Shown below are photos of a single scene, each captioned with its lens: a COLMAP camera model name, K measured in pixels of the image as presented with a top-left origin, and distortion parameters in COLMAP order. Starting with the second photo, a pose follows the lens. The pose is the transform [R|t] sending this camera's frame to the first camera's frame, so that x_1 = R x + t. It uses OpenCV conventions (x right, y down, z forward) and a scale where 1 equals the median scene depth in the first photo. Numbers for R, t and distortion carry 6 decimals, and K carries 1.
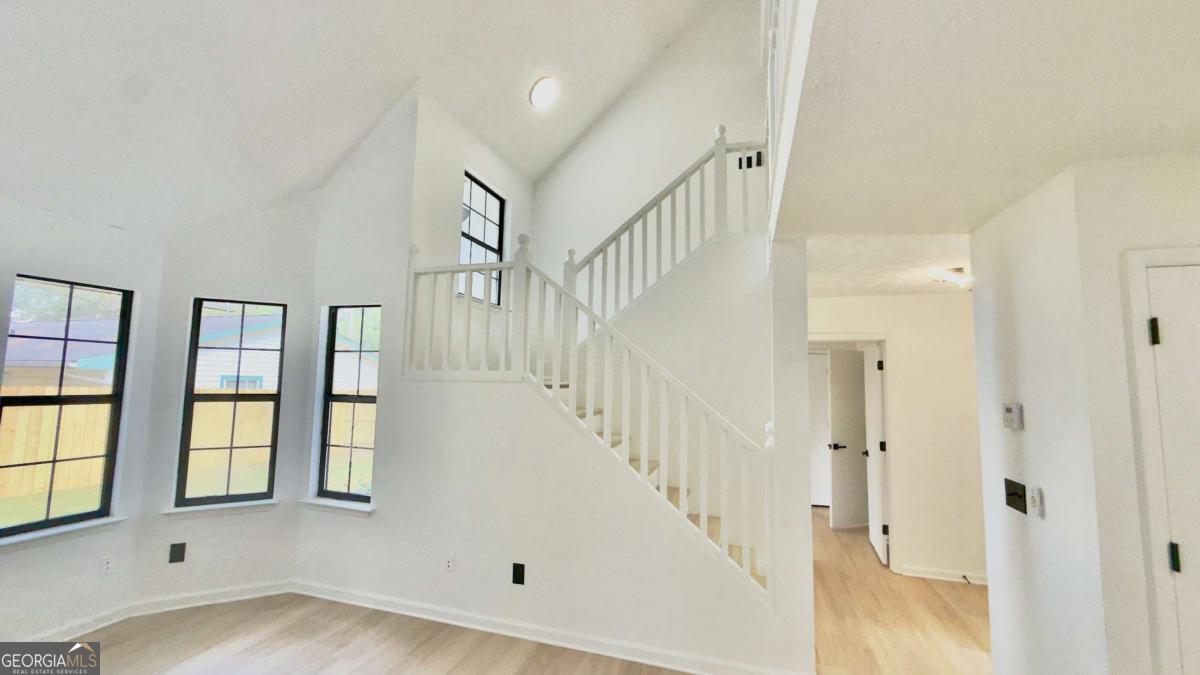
lens RADIAL K [[483.6, 0, 600.0], [0, 483.6, 337.5], [0, 0, 1]] dist [-0.001240, -0.000238]
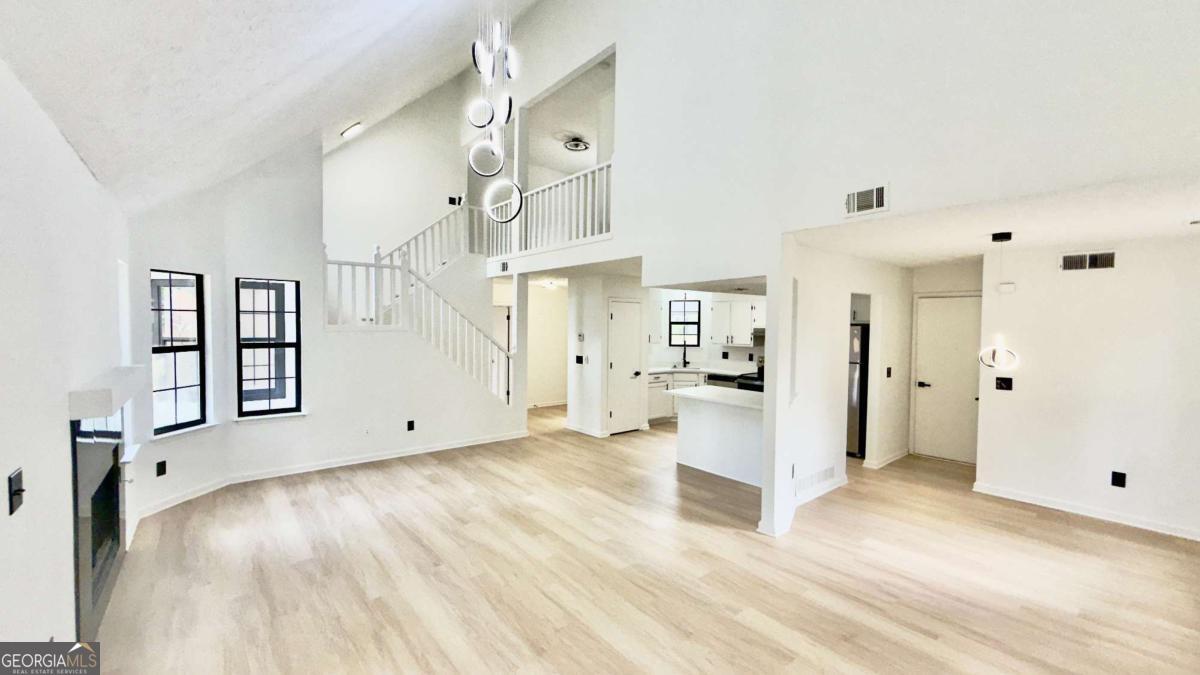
lens RADIAL K [[483.6, 0, 600.0], [0, 483.6, 337.5], [0, 0, 1]] dist [-0.001240, -0.000238]
pose [[0.544164, -0.037861, 0.838124, -1.379749], [-0.066915, 0.993840, 0.088341, -0.103228], [-0.836306, -0.104155, 0.538279, -0.685000]]
